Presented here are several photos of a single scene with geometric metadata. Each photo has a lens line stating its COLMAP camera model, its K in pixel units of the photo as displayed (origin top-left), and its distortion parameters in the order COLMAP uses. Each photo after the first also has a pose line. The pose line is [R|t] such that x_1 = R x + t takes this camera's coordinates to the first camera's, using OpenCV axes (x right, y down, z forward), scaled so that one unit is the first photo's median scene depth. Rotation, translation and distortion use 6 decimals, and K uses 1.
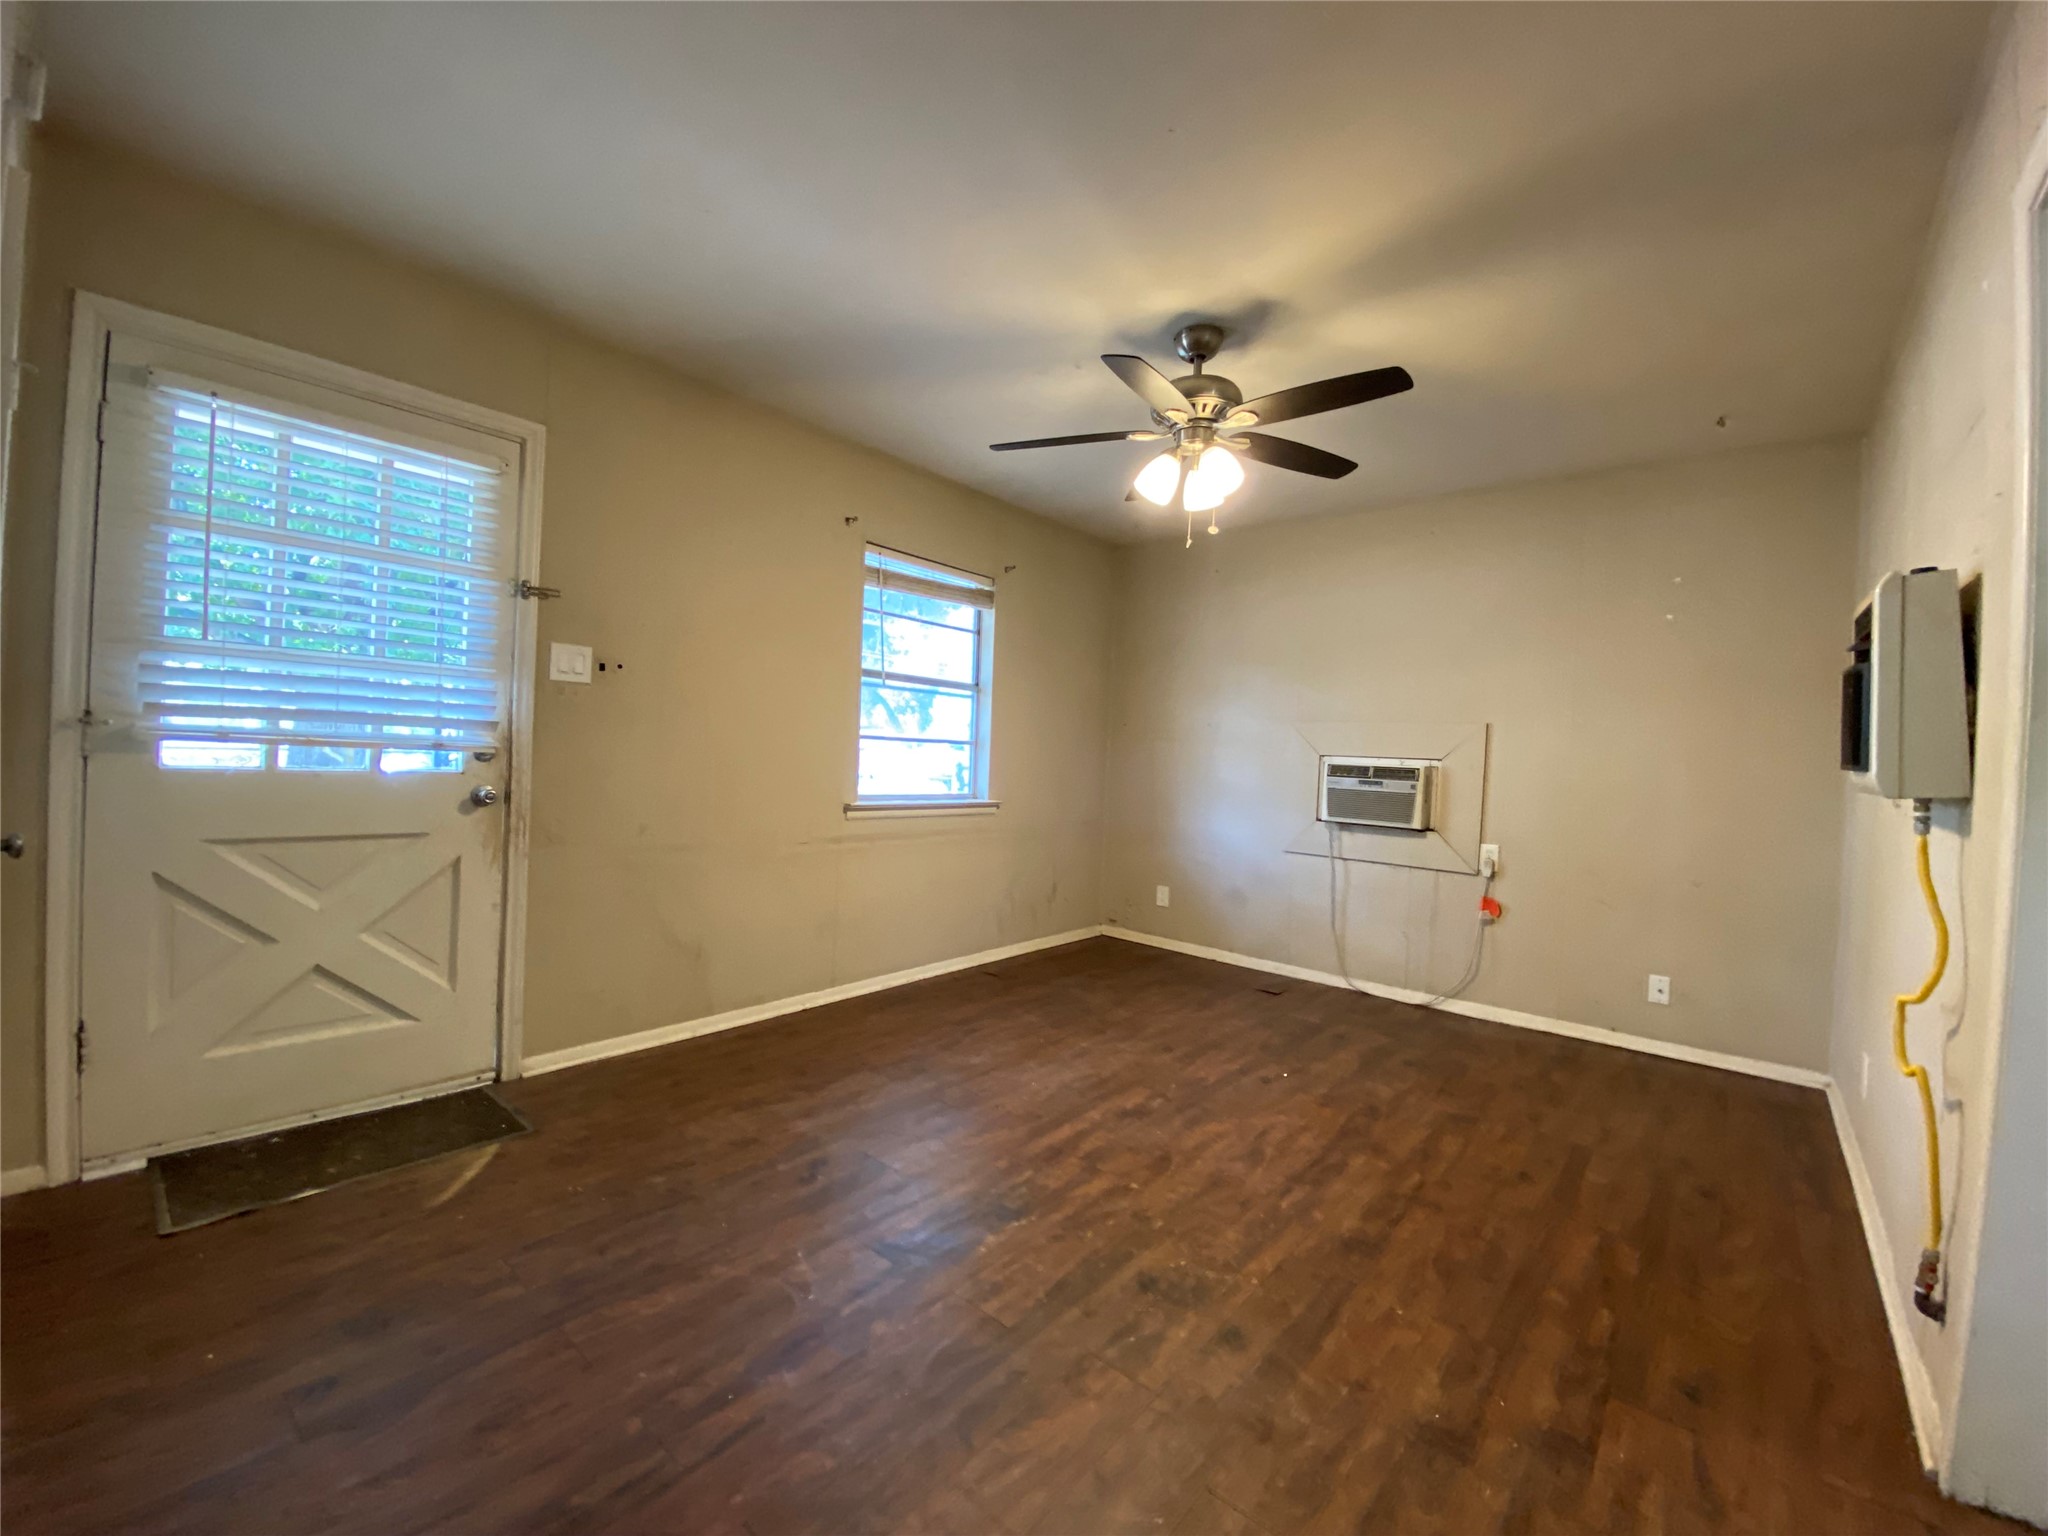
lens RADIAL K [[818.9, 0, 1024.0], [0, 818.9, 768.0], [0, 0, 1]] dist [0.049073, -0.040293]
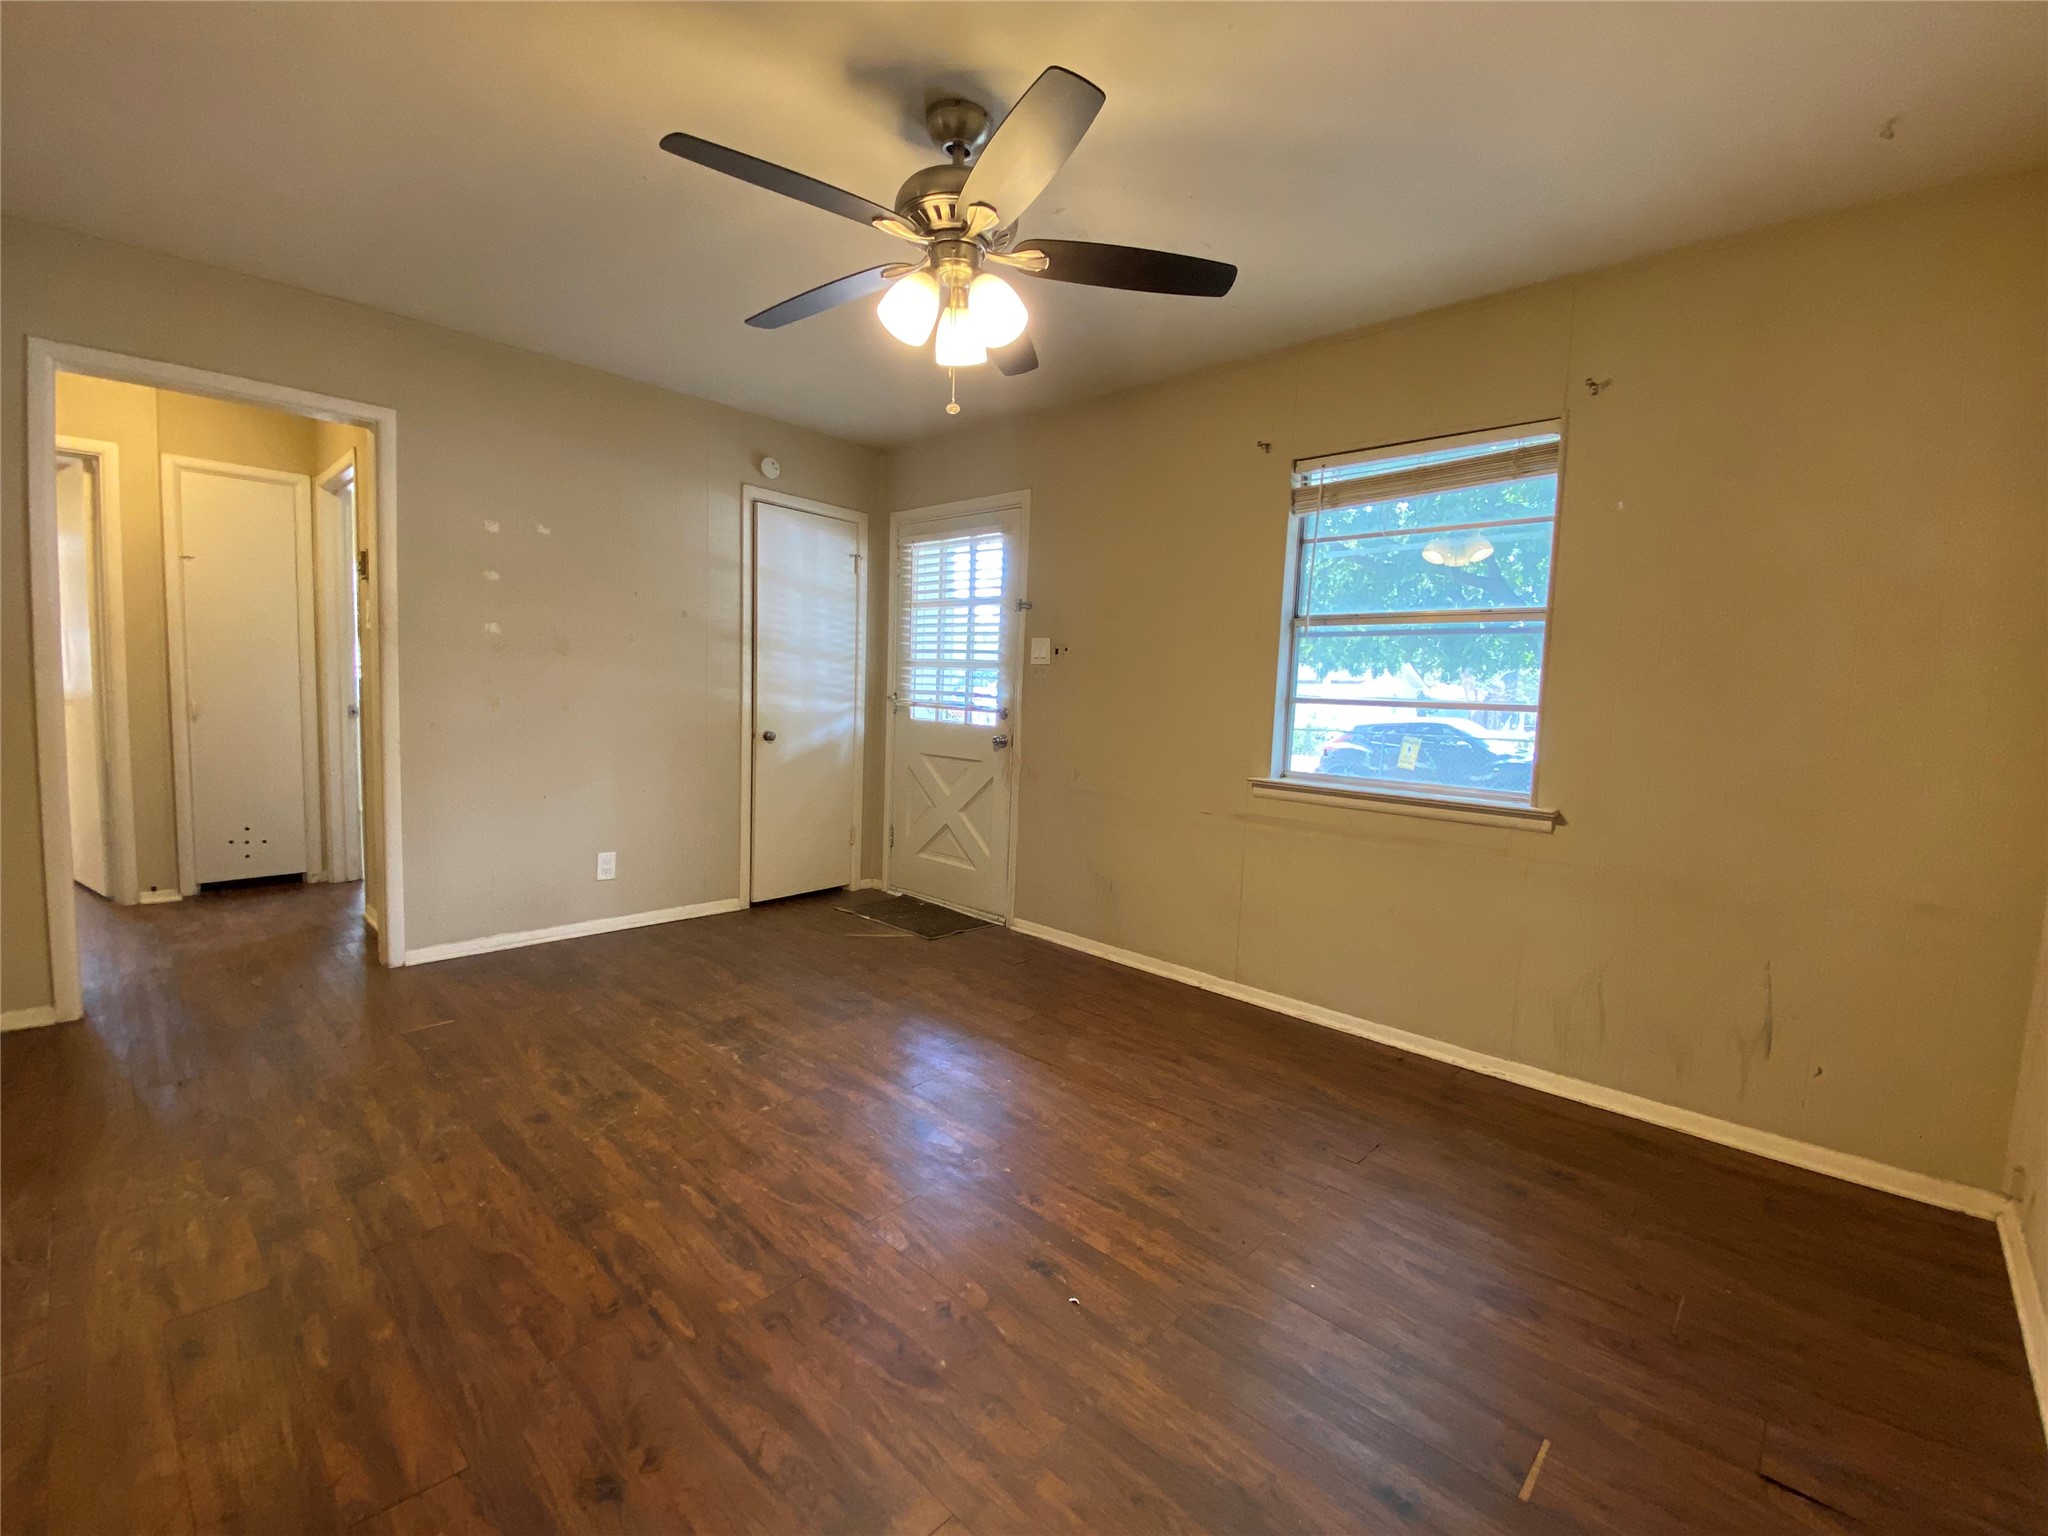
lens RADIAL K [[856.0, 0, 1026.5], [0, 856.0, 764.1], [0, 0, 1]] dist [0.037254, -0.032771]
pose [[-0.038397, 0.037446, -0.998561, 0.979729], [-0.058831, 0.997480, 0.039667, 0.009985], [0.997529, 0.060270, -0.036097, 1.108409]]
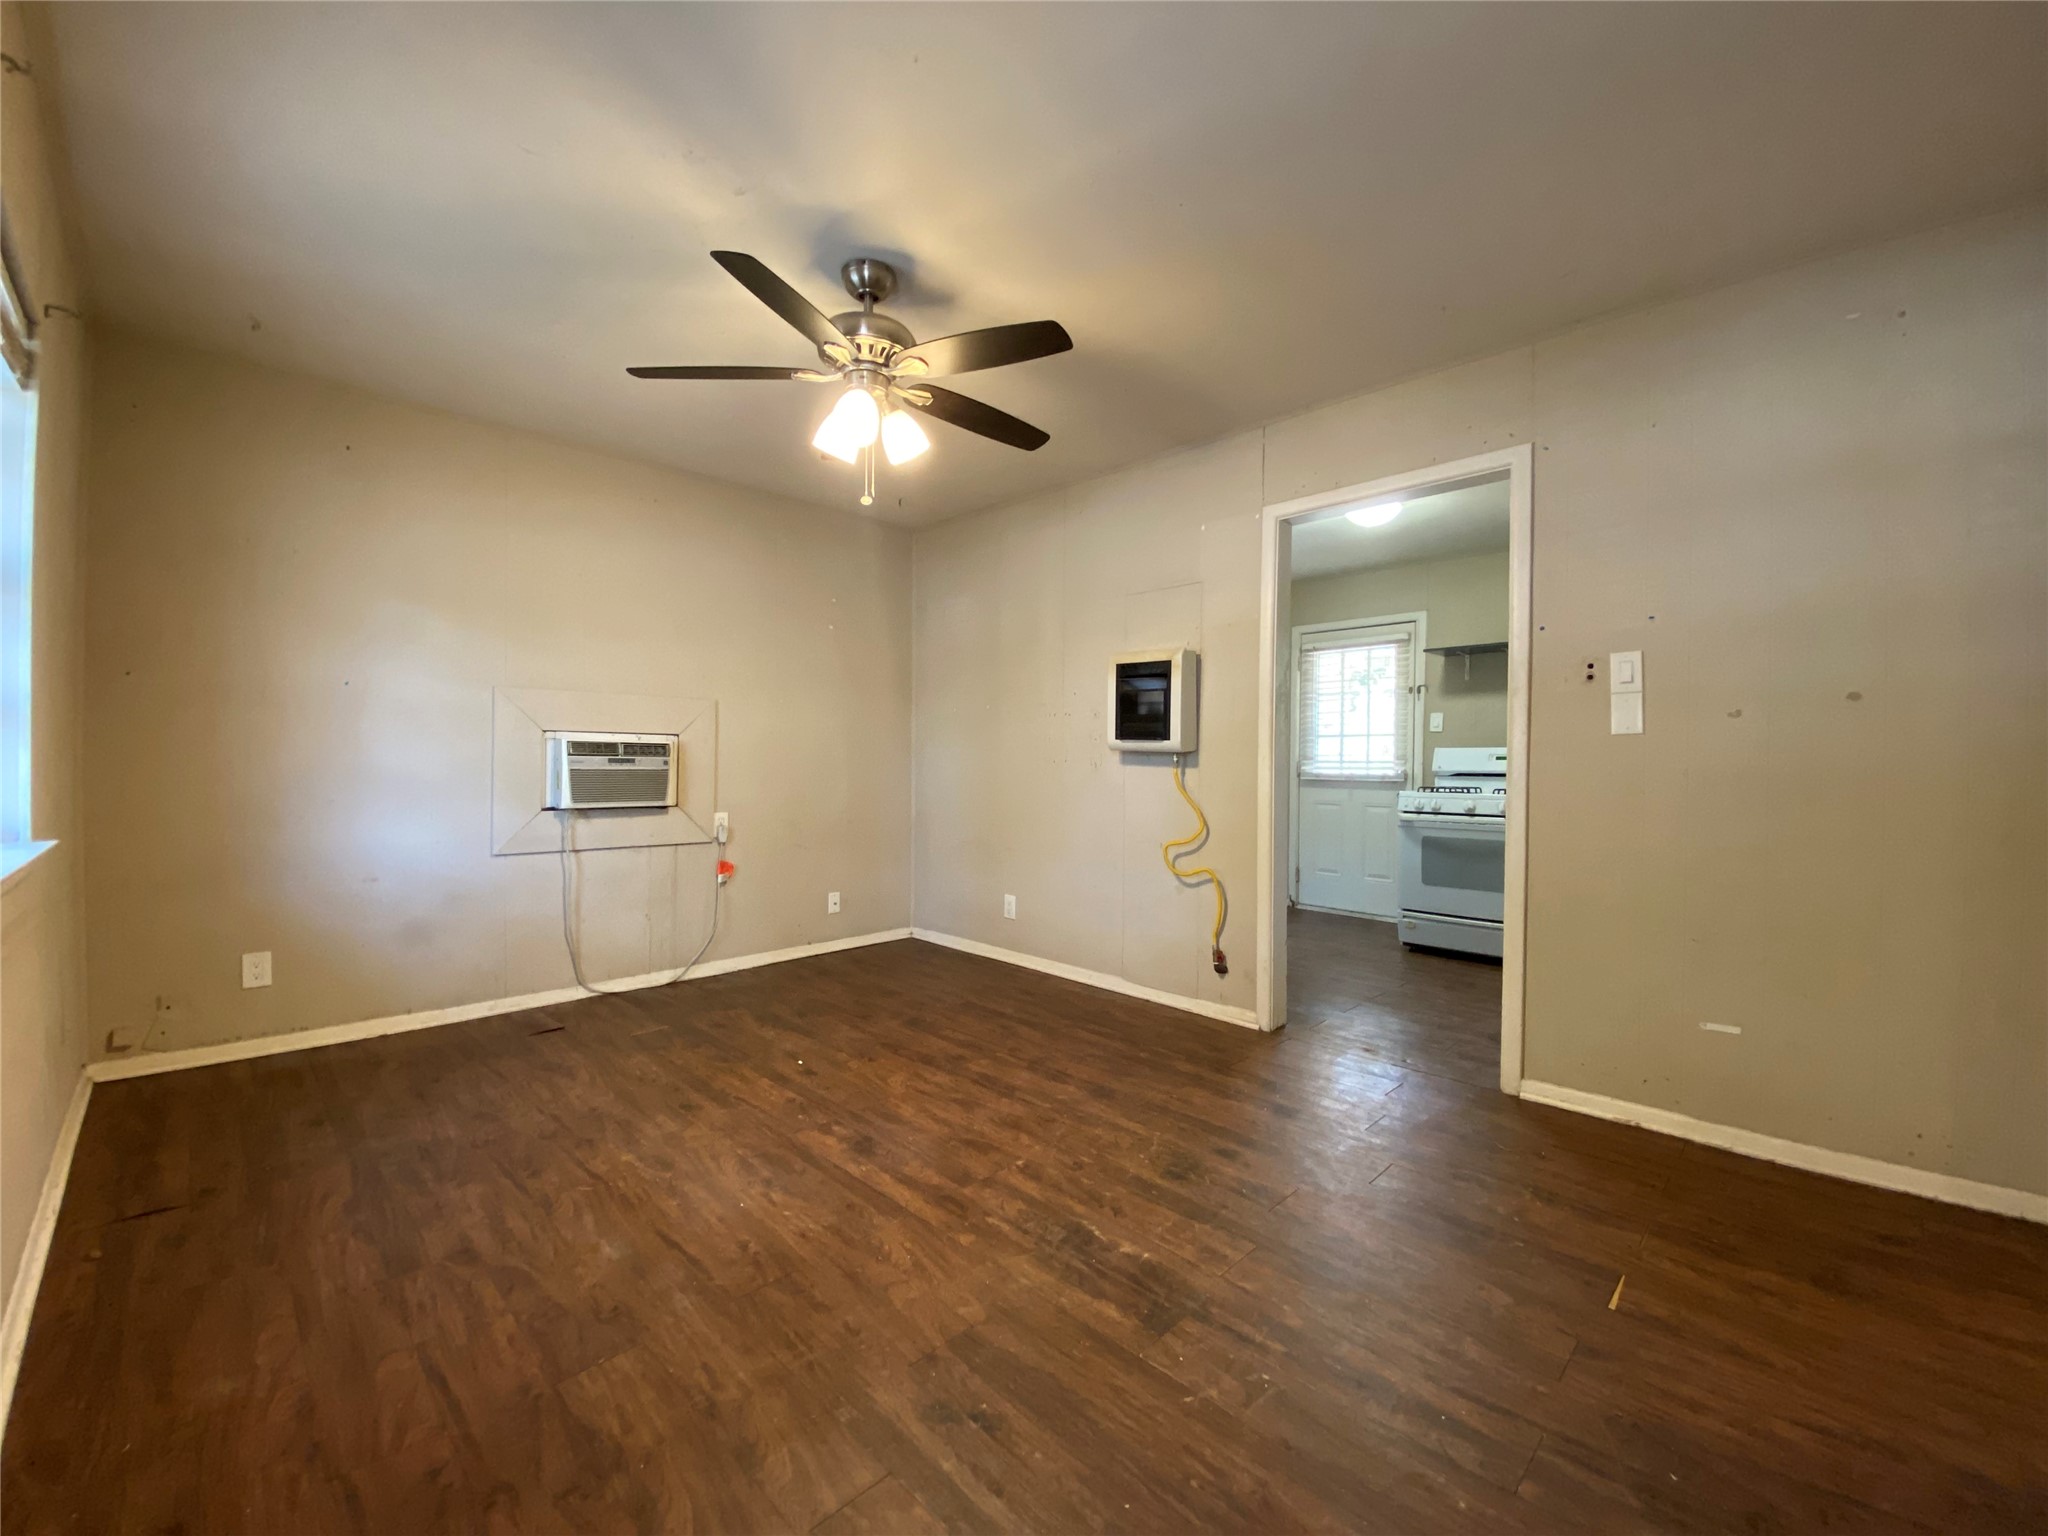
lens RADIAL K [[826.6, 0, 1020.5], [0, 826.6, 777.4], [0, 0, 1]] dist [0.001876, -0.000022]
pose [[0.080121, -0.063612, 0.994753, -0.696195], [0.012920, 0.997944, 0.062776, -0.023634], [-0.996701, 0.007823, 0.080778, 0.756185]]
